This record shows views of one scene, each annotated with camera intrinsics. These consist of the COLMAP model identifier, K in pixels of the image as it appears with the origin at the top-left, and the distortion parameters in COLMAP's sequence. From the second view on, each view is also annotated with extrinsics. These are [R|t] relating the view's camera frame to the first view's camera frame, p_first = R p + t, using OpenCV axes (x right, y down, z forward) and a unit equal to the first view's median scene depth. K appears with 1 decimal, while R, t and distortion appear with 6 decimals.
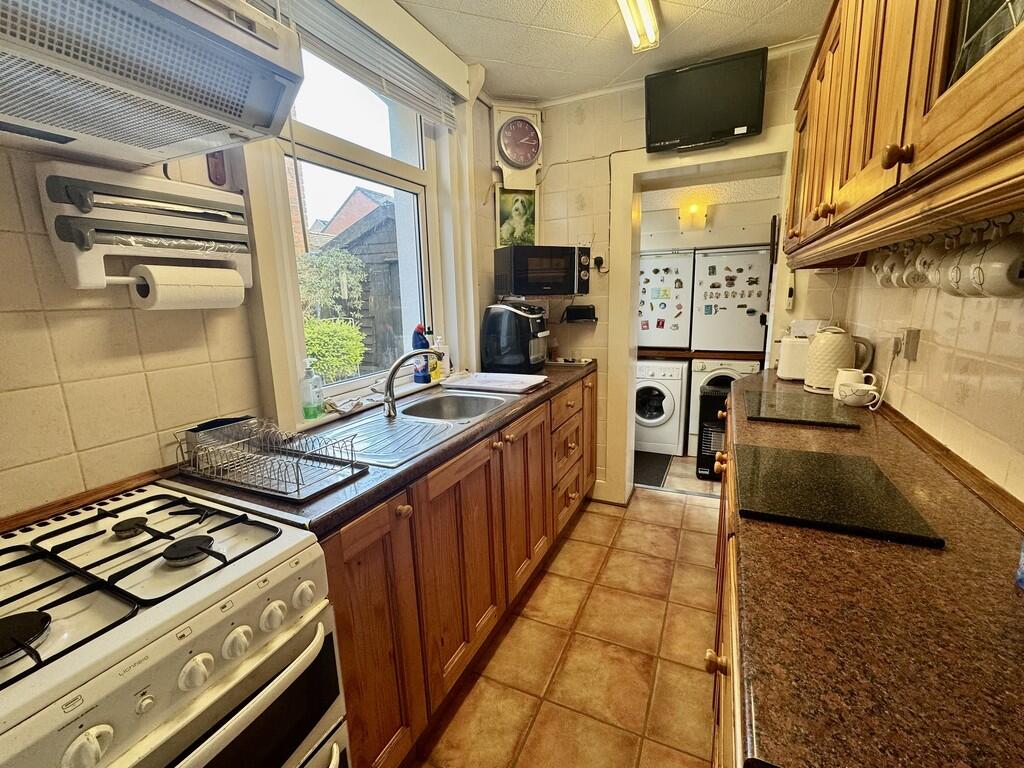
lens RADIAL K [[446.1, 0, 511.0], [0, 446.1, 382.9], [0, 0, 1]] dist [-0.001551, 0.000371]
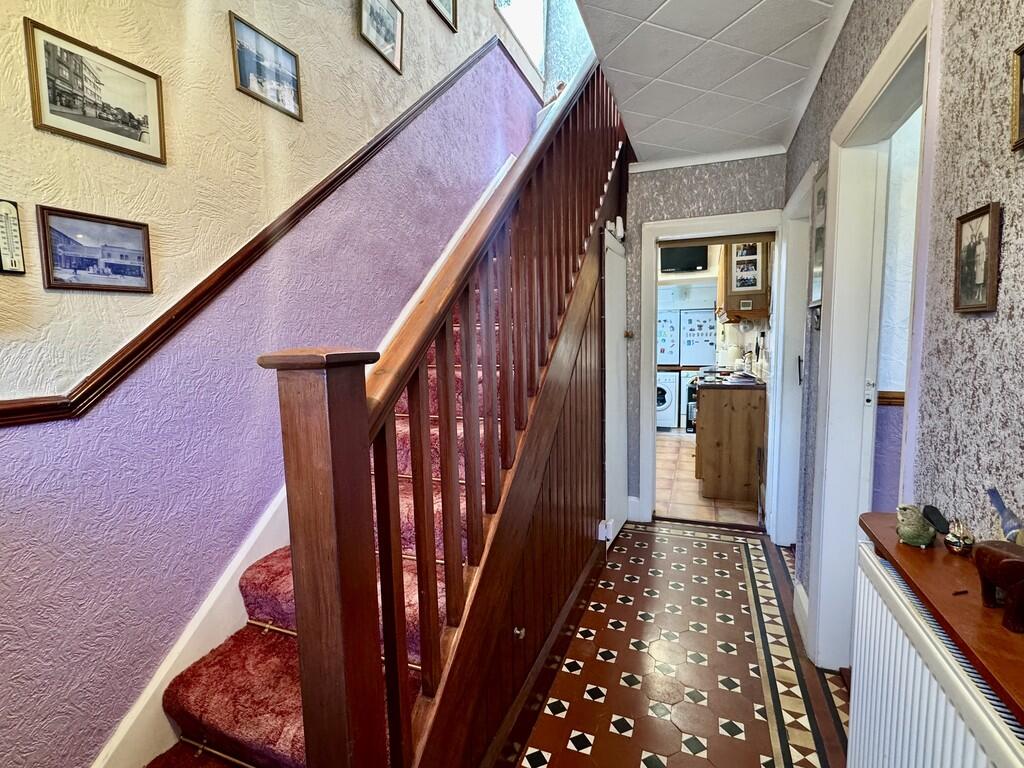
lens RADIAL K [[478.6, 0, 516.2], [0, 478.6, 381.9], [0, 0, 1]] dist [-0.000496, -0.000597]
pose [[0.997434, -0.001504, 0.071582, -0.770971], [0.008494, 0.995204, -0.097450, 0.346074], [-0.071092, 0.097808, 0.992663, -1.680068]]
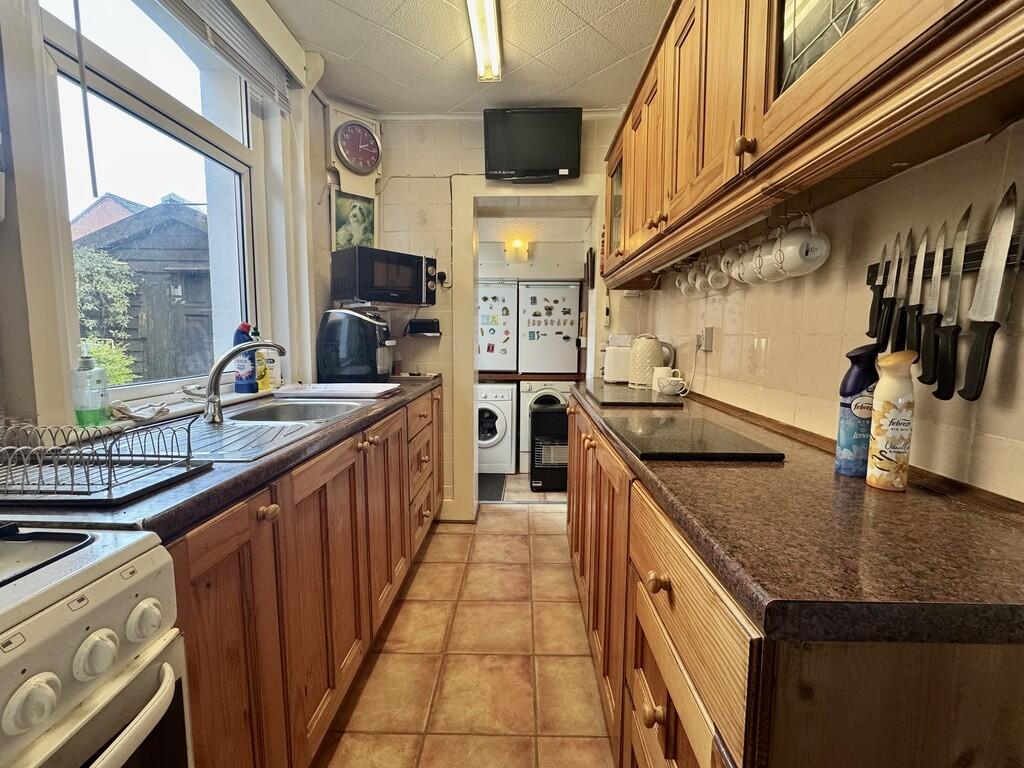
lens RADIAL K [[446.1, 0, 515.3], [0, 446.1, 381.2], [0, 0, 1]] dist [-0.001551, 0.000371]
pose [[0.912169, -0.008107, 0.409733, -0.093620], [0.048195, 0.994988, -0.087608, 0.083968], [-0.406970, 0.099661, 0.907989, 0.052095]]
